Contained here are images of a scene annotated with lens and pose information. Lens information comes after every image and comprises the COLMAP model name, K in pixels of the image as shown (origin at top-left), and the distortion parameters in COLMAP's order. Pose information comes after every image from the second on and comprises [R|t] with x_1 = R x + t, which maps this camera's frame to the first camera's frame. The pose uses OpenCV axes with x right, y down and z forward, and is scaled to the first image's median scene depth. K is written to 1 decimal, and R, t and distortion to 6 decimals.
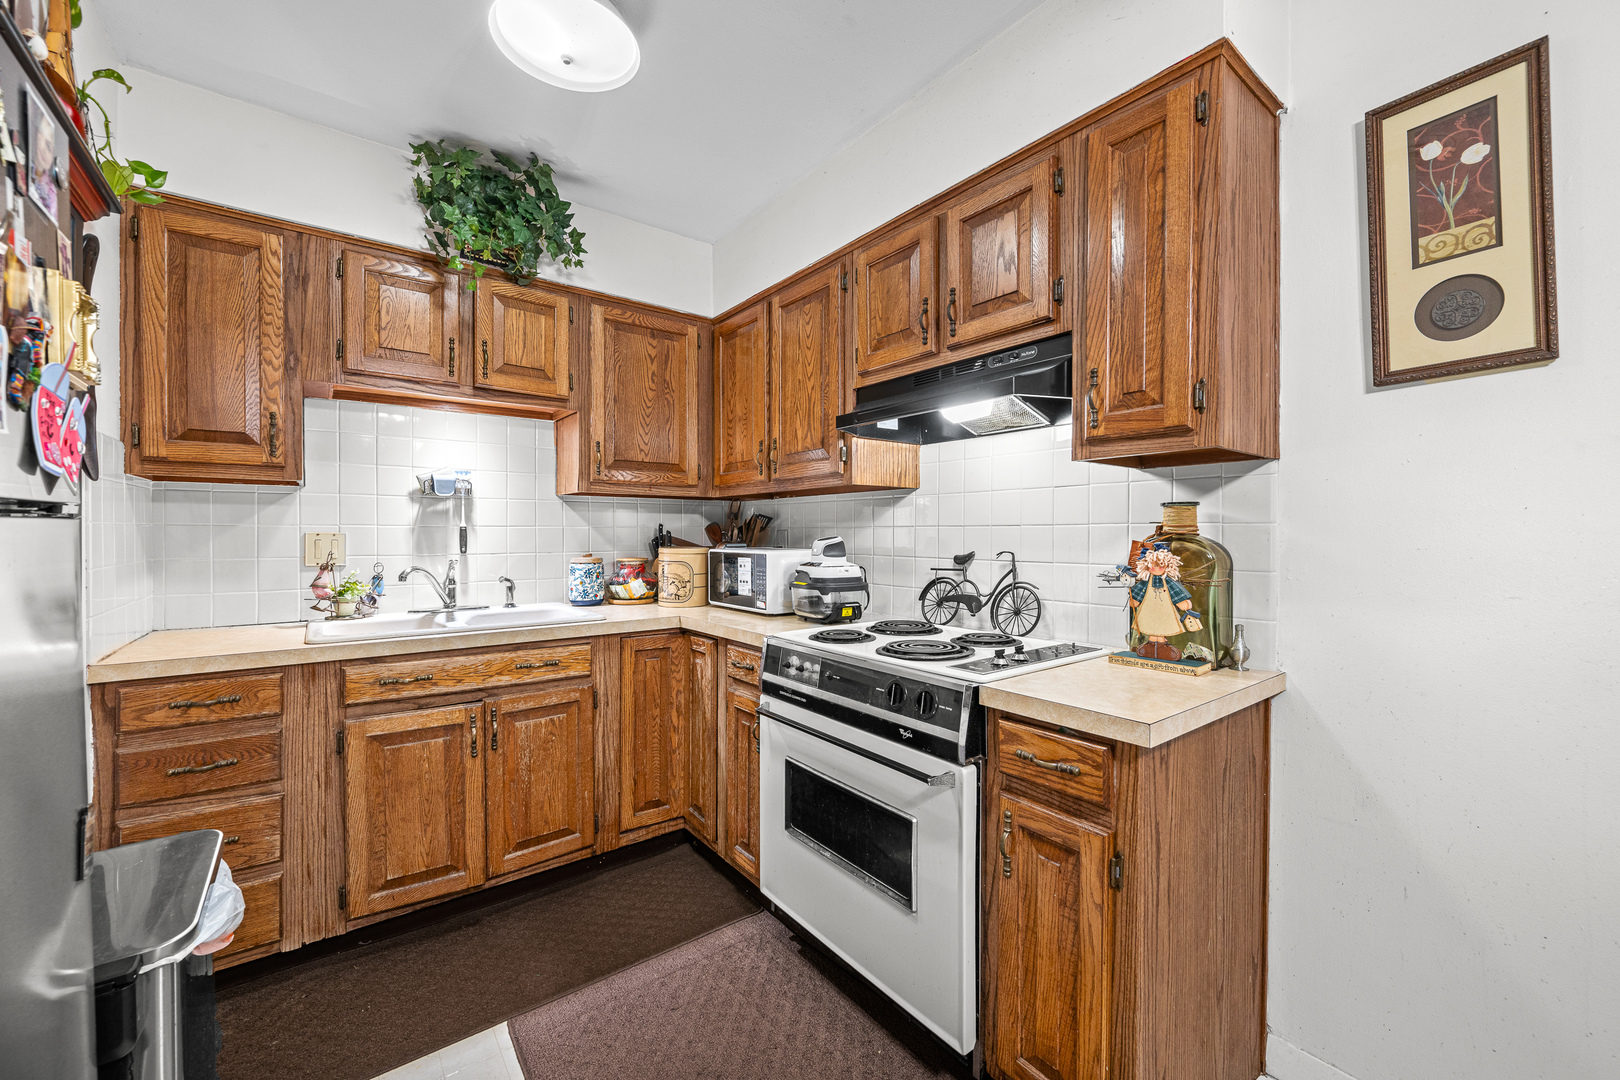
lens RADIAL K [[641.7, 0, 810.0], [0, 641.7, 540.0], [0, 0, 1]] dist [-0.001297, -0.000221]
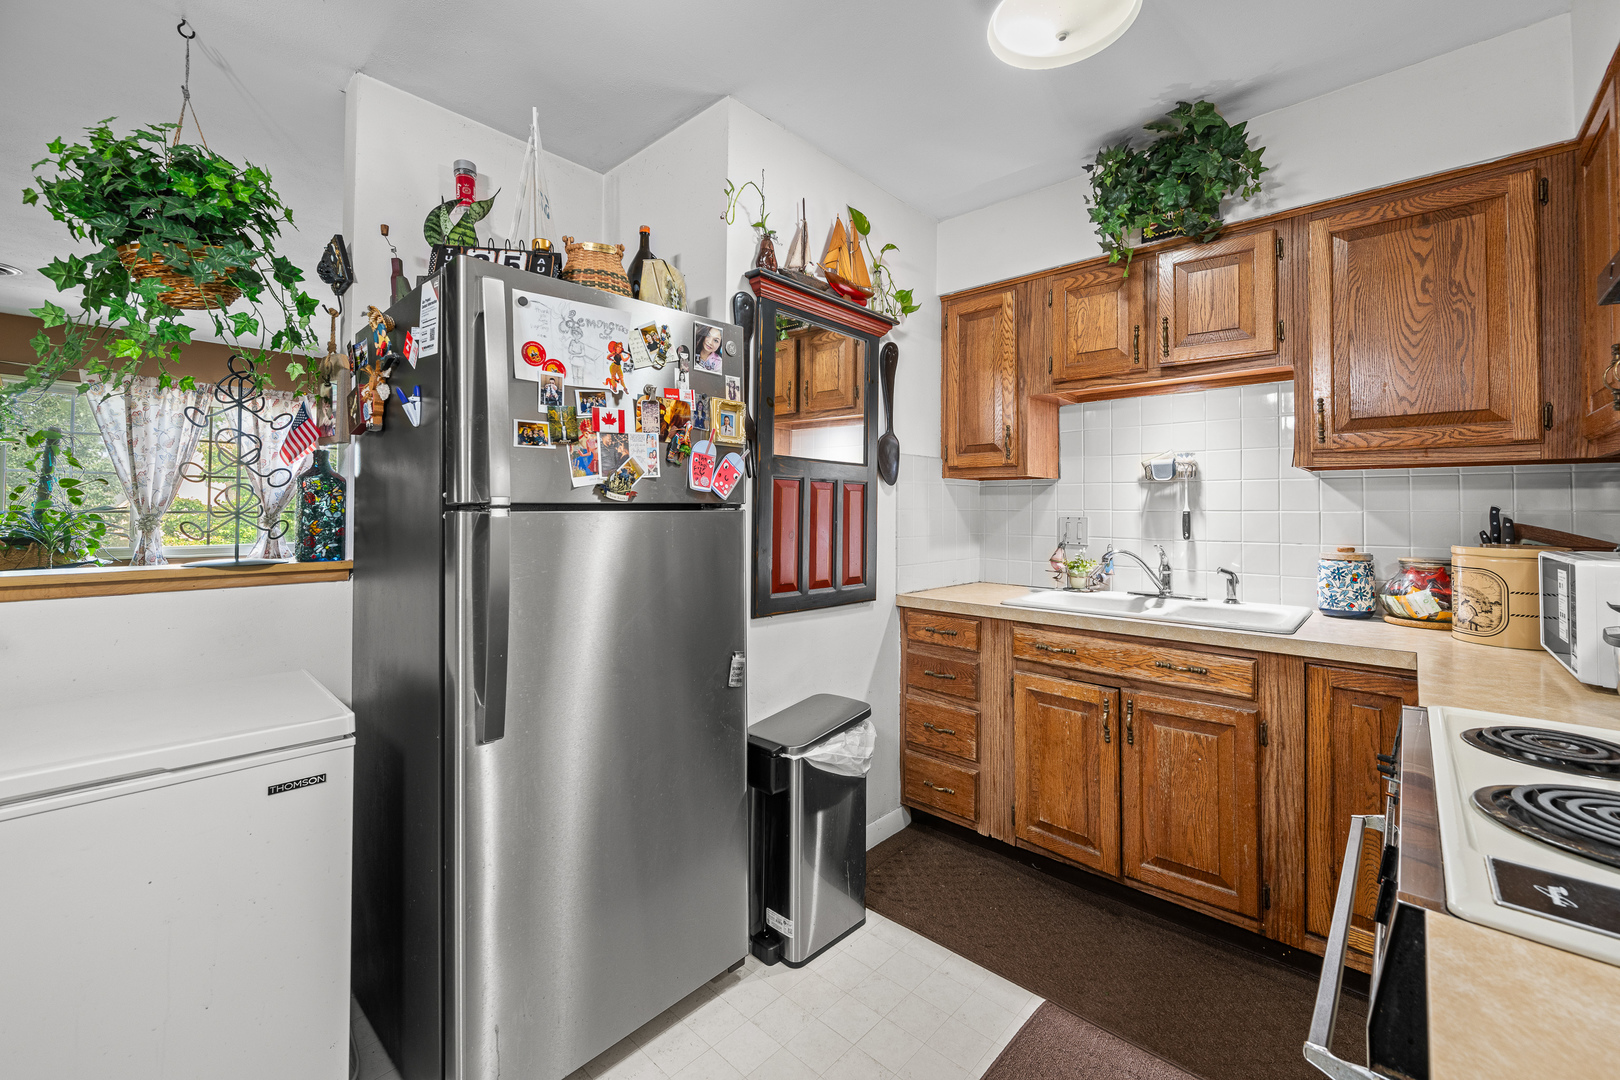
lens RADIAL K [[645.2, 0, 807.7], [0, 645.2, 499.2], [0, 0, 1]] dist [-0.001224, -0.000129]
pose [[0.181872, -0.017449, -0.983167, 0.352383], [-0.016605, 0.999645, -0.020813, -0.011224], [0.983182, 0.020111, 0.181518, 0.317712]]
